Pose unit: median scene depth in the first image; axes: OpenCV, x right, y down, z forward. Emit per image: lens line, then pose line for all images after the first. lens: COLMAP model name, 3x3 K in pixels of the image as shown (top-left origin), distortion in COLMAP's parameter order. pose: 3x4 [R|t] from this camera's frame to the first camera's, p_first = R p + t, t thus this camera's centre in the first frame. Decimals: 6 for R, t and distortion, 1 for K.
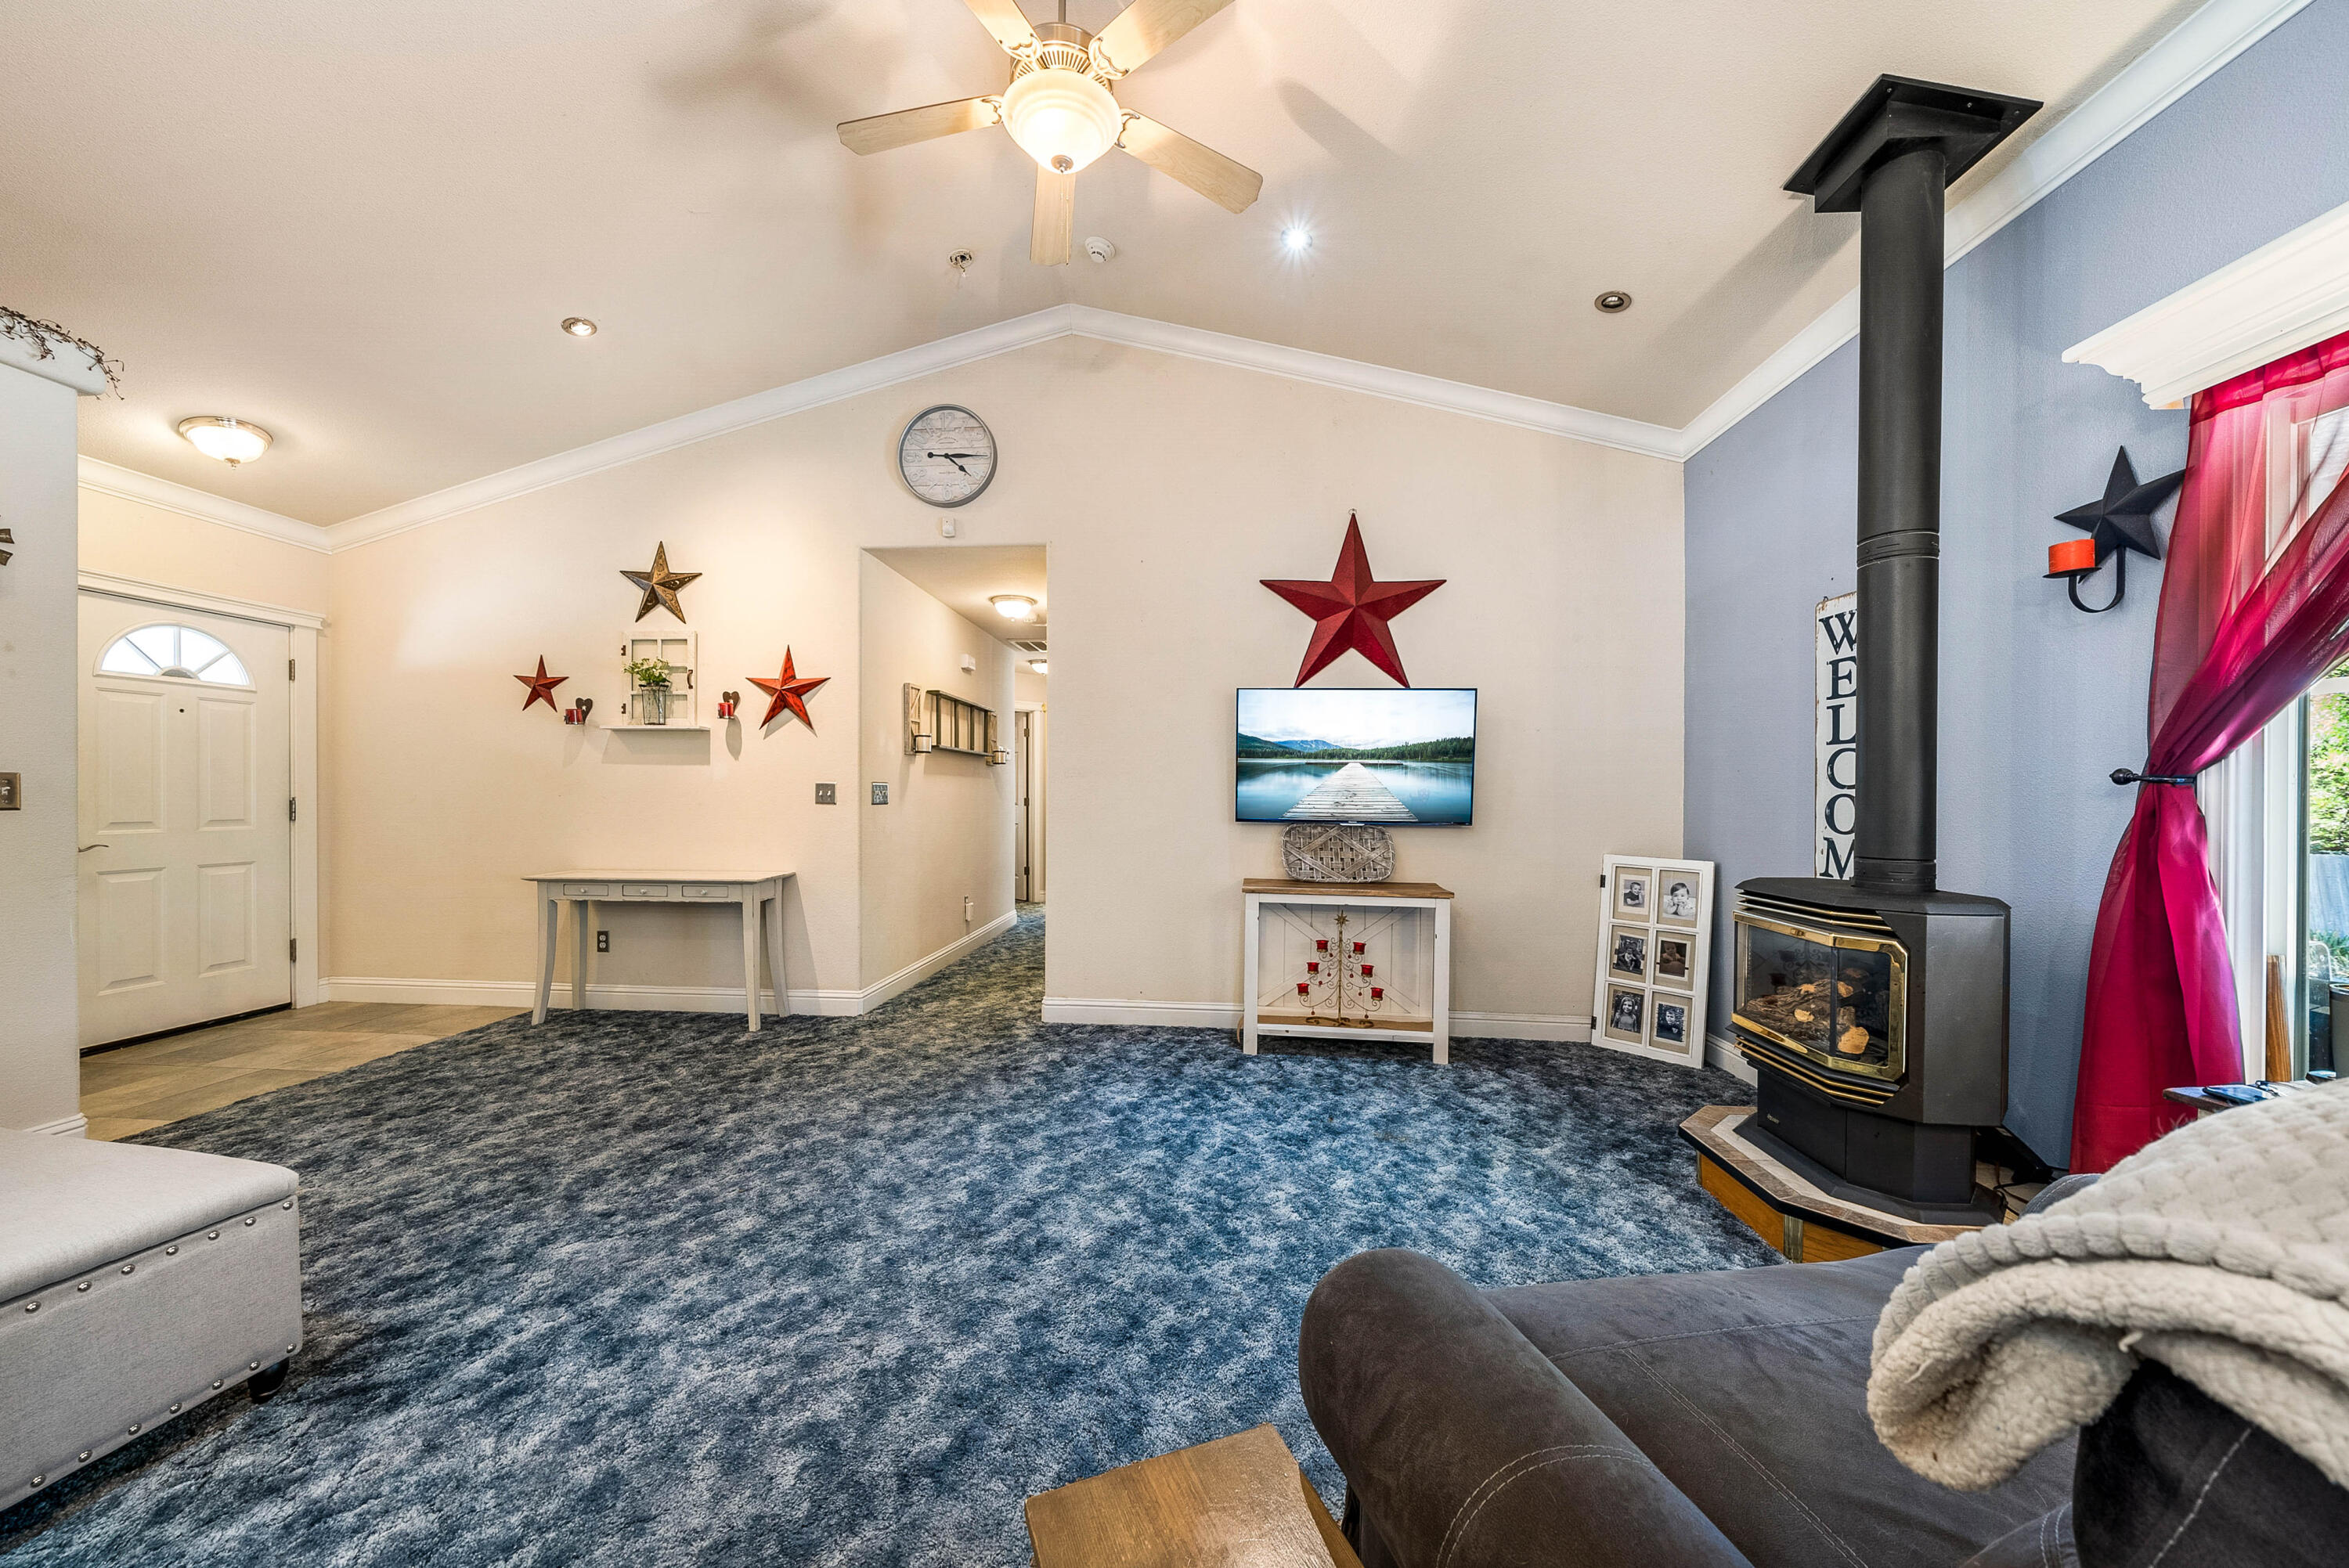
lens RADIAL K [[812.7, 0, 1155.2], [0, 812.7, 799.6], [0, 0, 1]] dist [-0.000984, -0.000071]
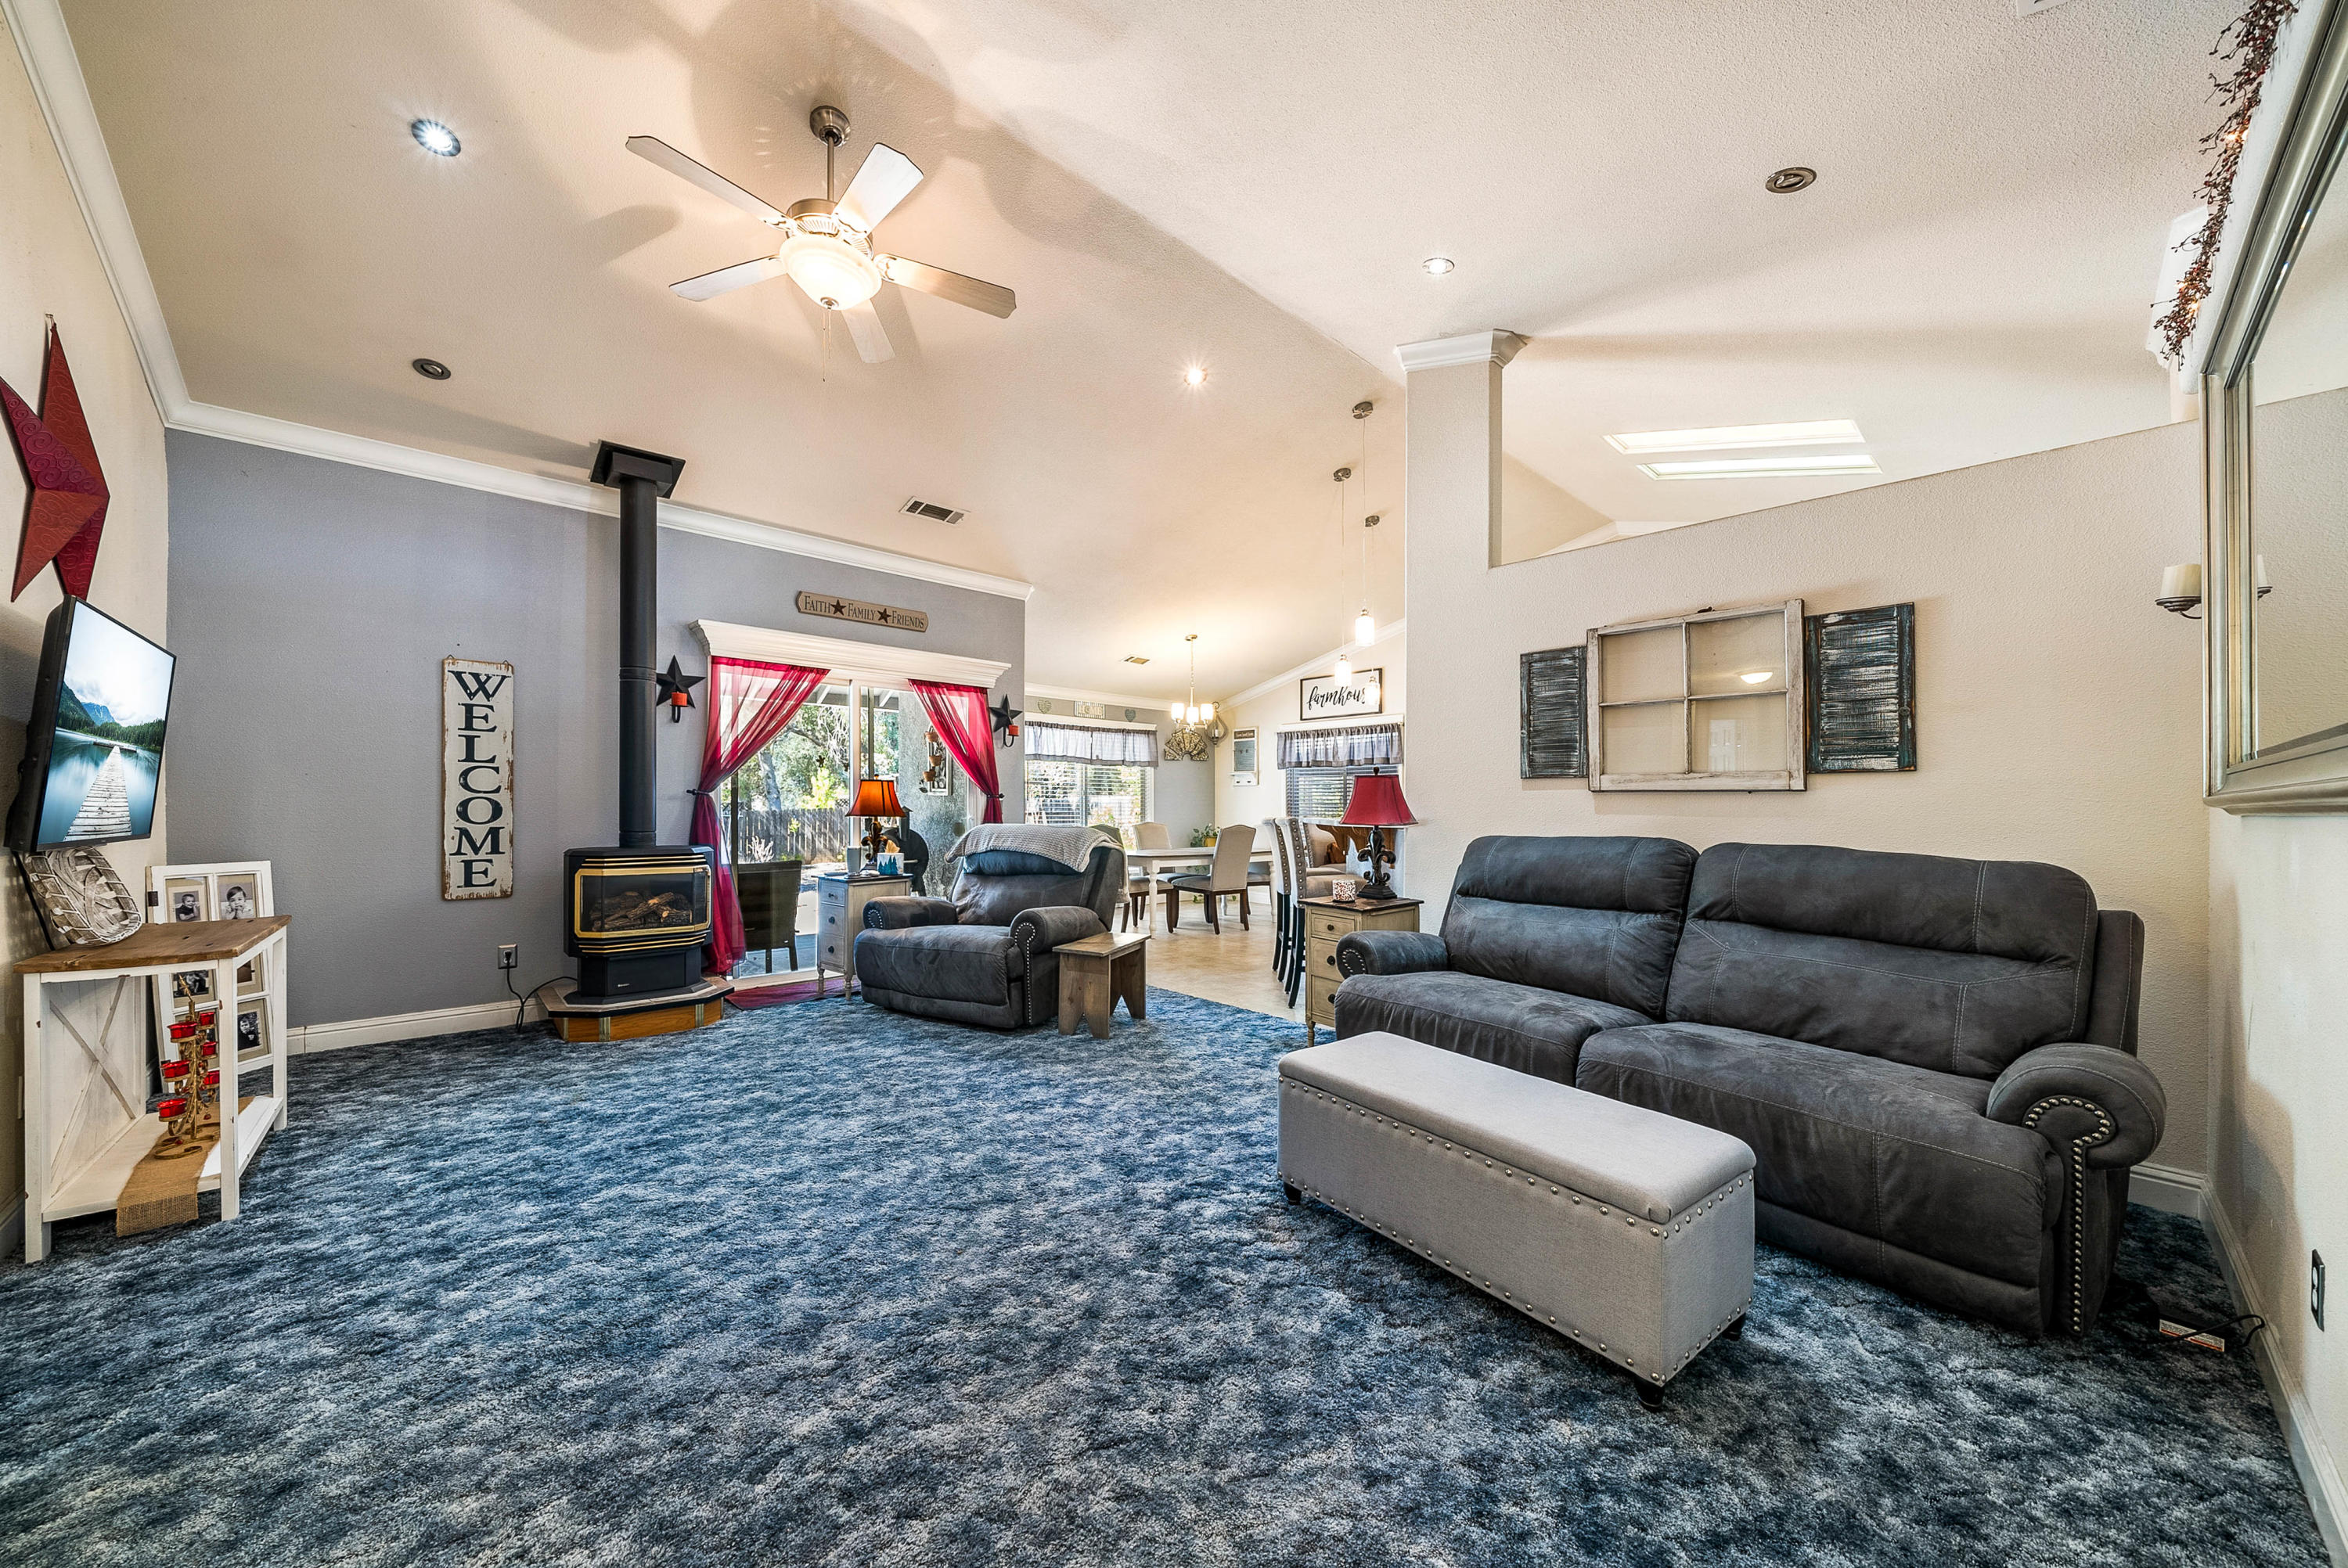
lens RADIAL K [[812.3, 0, 1154.7], [0, 812.3, 799.6], [0, 0, 1]] dist [-0.000984, -0.000071]
pose [[-0.732173, -0.009880, 0.681047, -1.071744], [-0.008894, 0.999948, 0.004945, -0.020732], [-0.681061, -0.002437, -0.732223, 1.271087]]
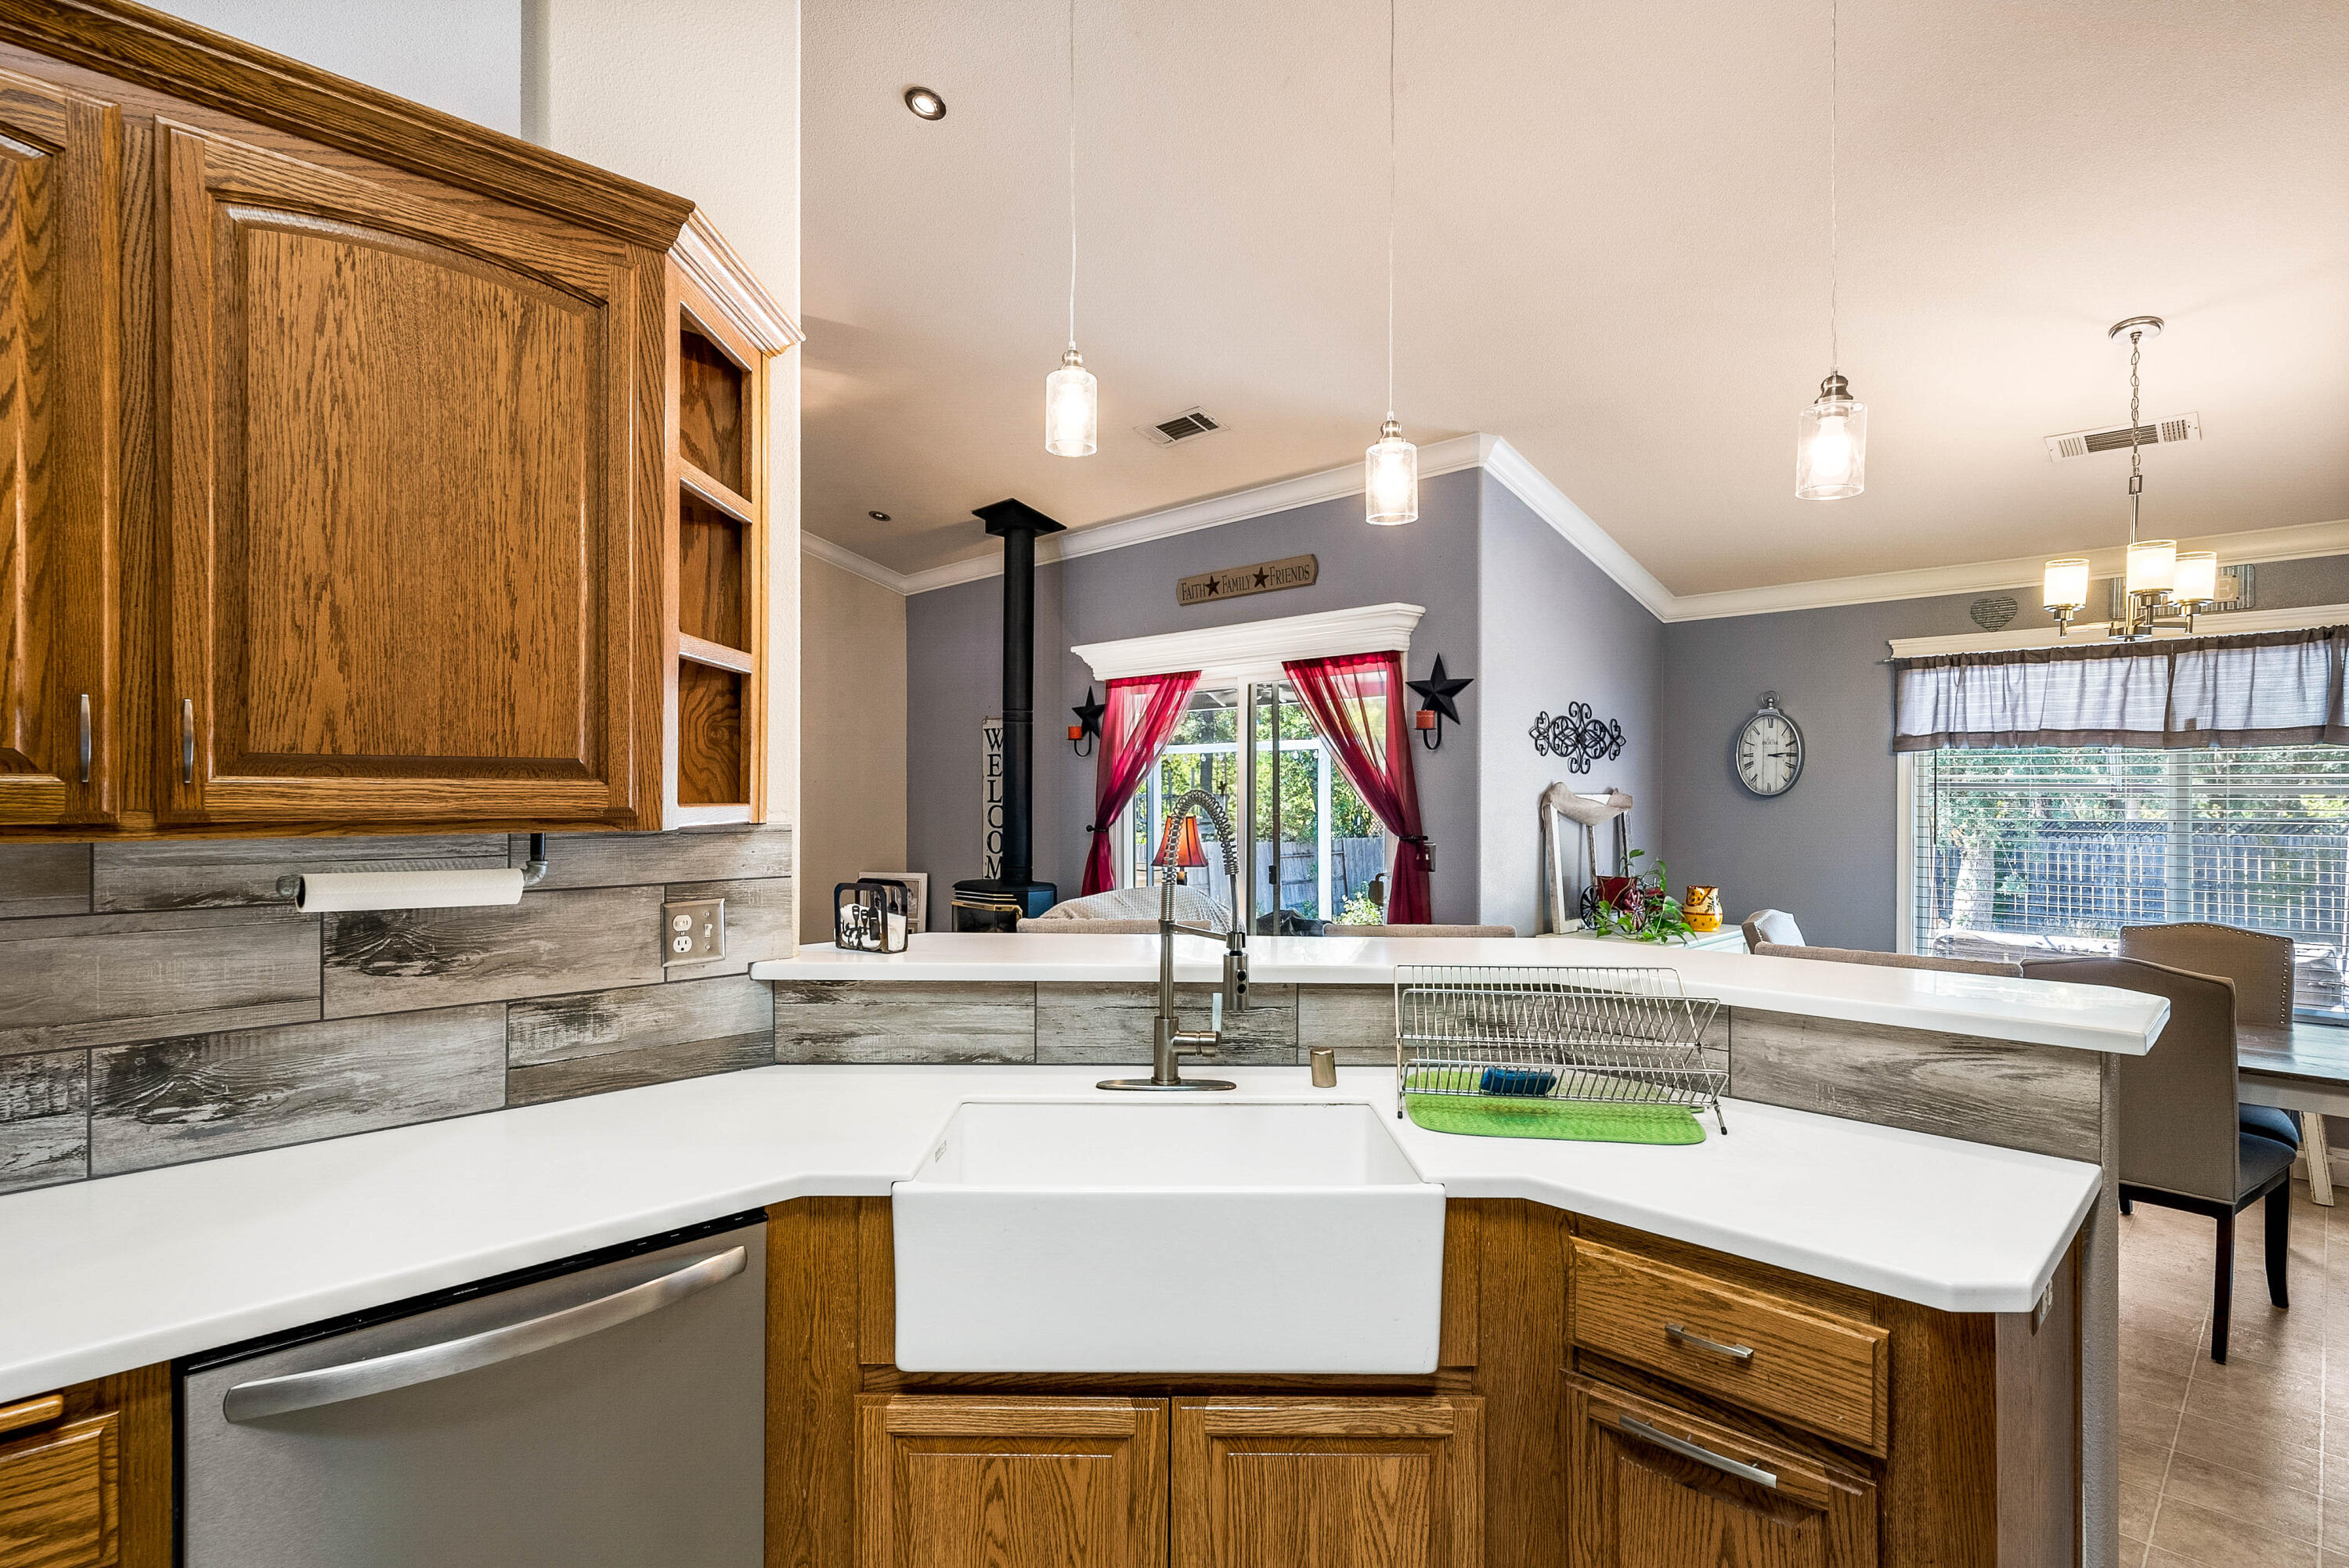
lens RADIAL K [[1149.6, 0, 1162.4], [0, 1149.6, 786.2], [0, 0, 1]] dist [-0.000456, 0.000202]
pose [[0.647404, -0.001585, 0.762145, -0.839909], [0.007751, 0.999960, -0.004504, -0.091585], [-0.762107, 0.008824, 0.647391, -0.913318]]
